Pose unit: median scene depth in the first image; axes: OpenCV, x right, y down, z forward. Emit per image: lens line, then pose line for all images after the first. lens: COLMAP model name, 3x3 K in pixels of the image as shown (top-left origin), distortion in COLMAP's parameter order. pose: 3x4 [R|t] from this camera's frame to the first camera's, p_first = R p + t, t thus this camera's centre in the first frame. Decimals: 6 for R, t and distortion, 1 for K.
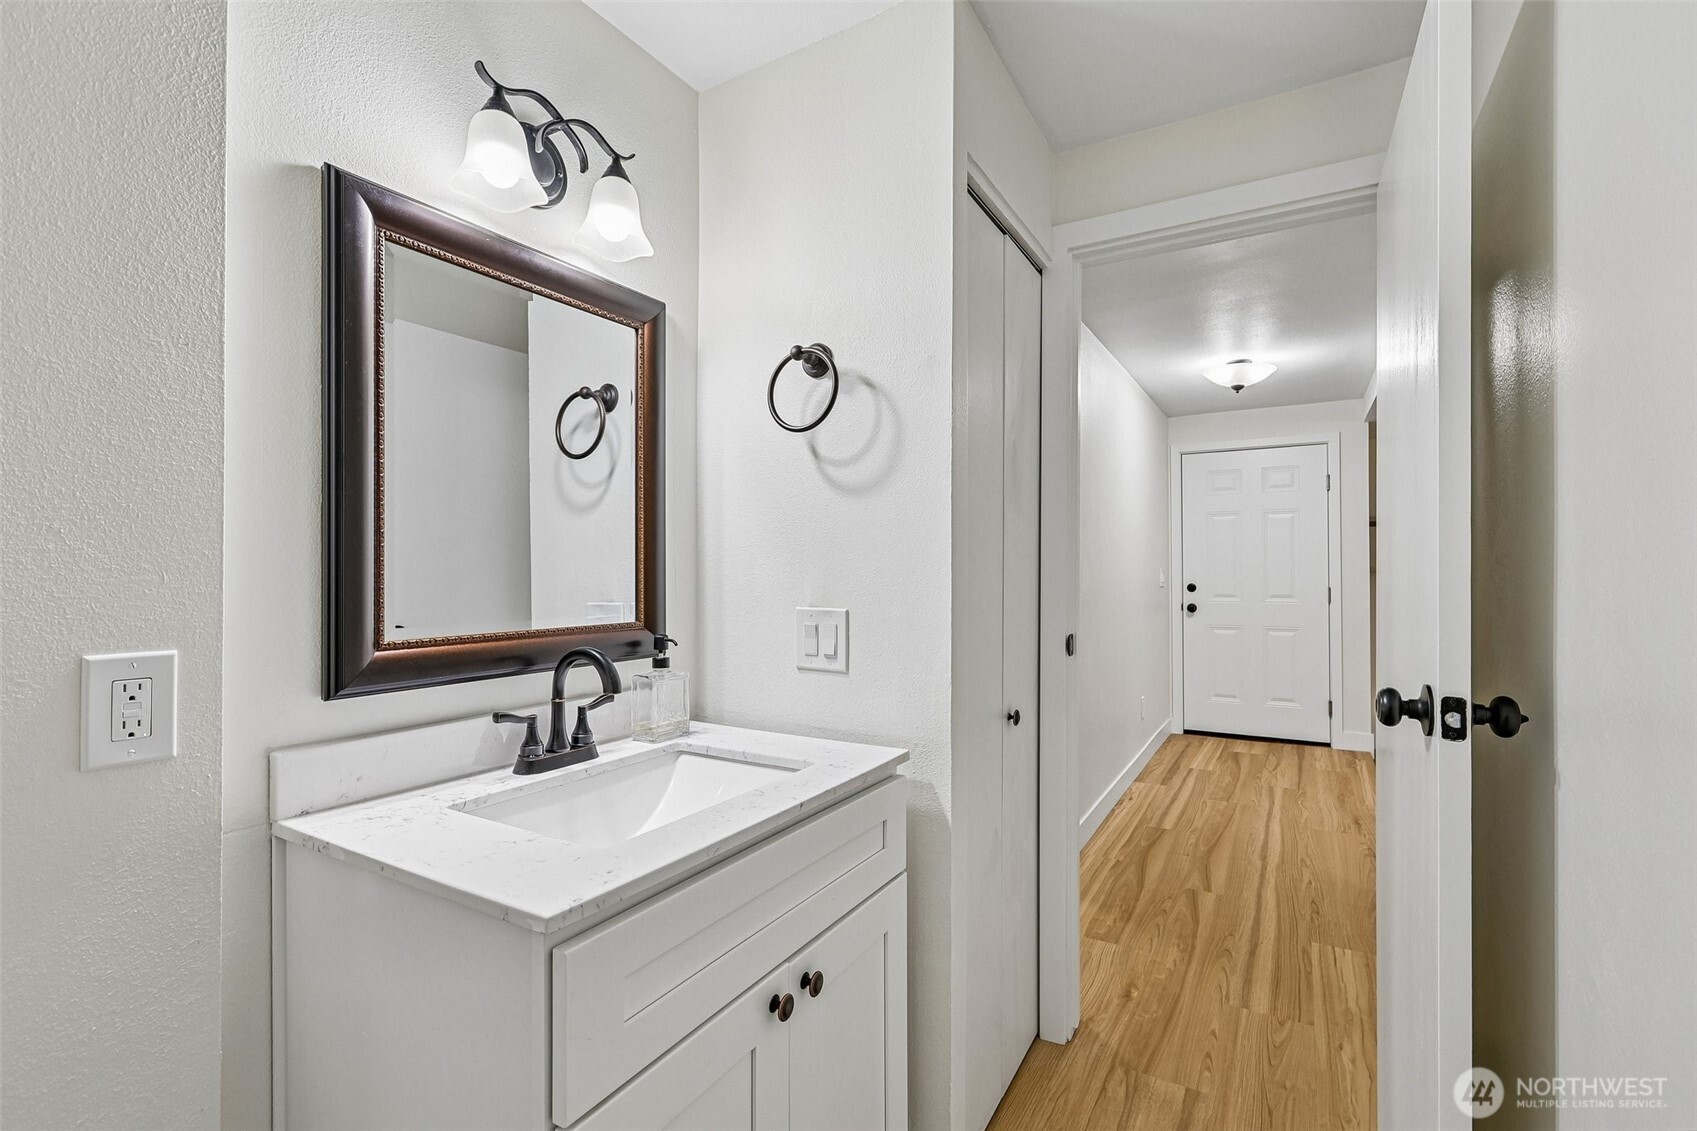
lens RADIAL K [[750.0, 0, 855.6], [0, 750.0, 564.1], [0, 0, 1]] dist [0.000217, 0.000417]
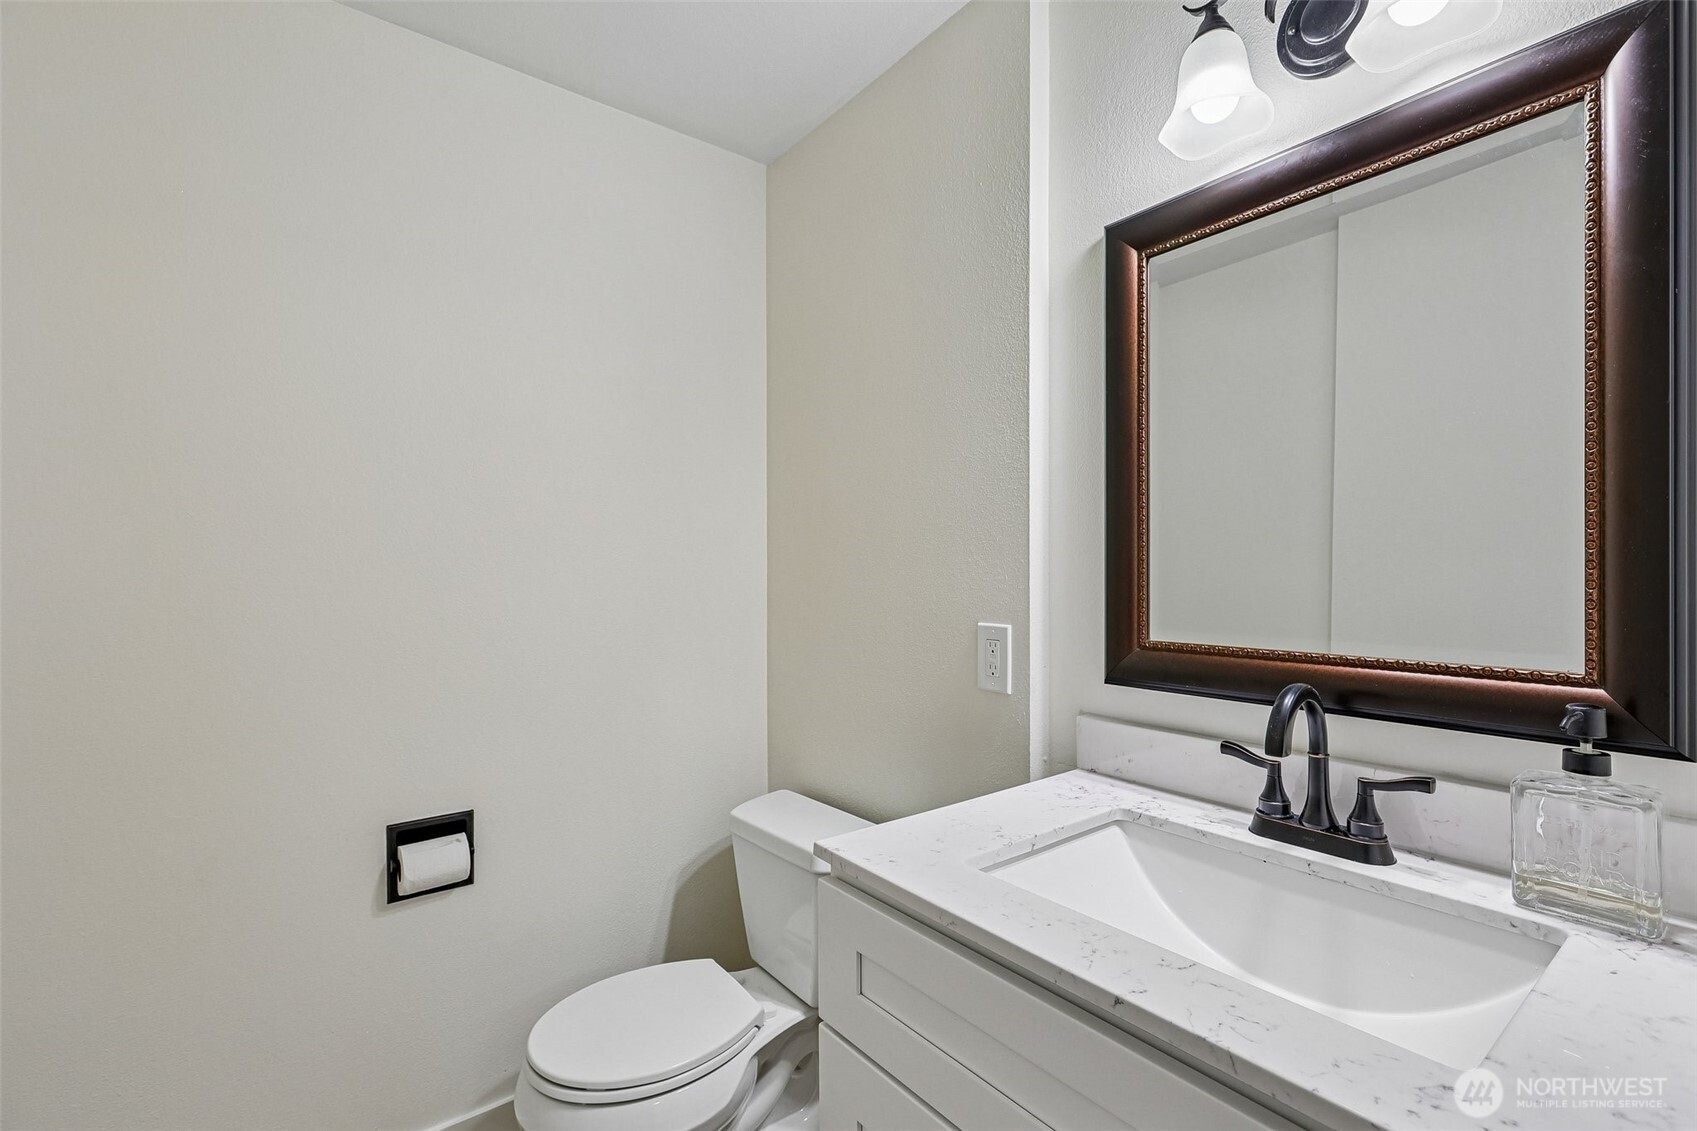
lens RADIAL K [[750.0, 0, 855.6], [0, 750.0, 564.1], [0, 0, 1]] dist [0.000217, 0.000417]
pose [[-0.370242, -0.007628, -0.928904, 0.510243], [0.013122, 0.999824, -0.013440, 0.005100], [0.928843, -0.017165, -0.370077, 1.023507]]
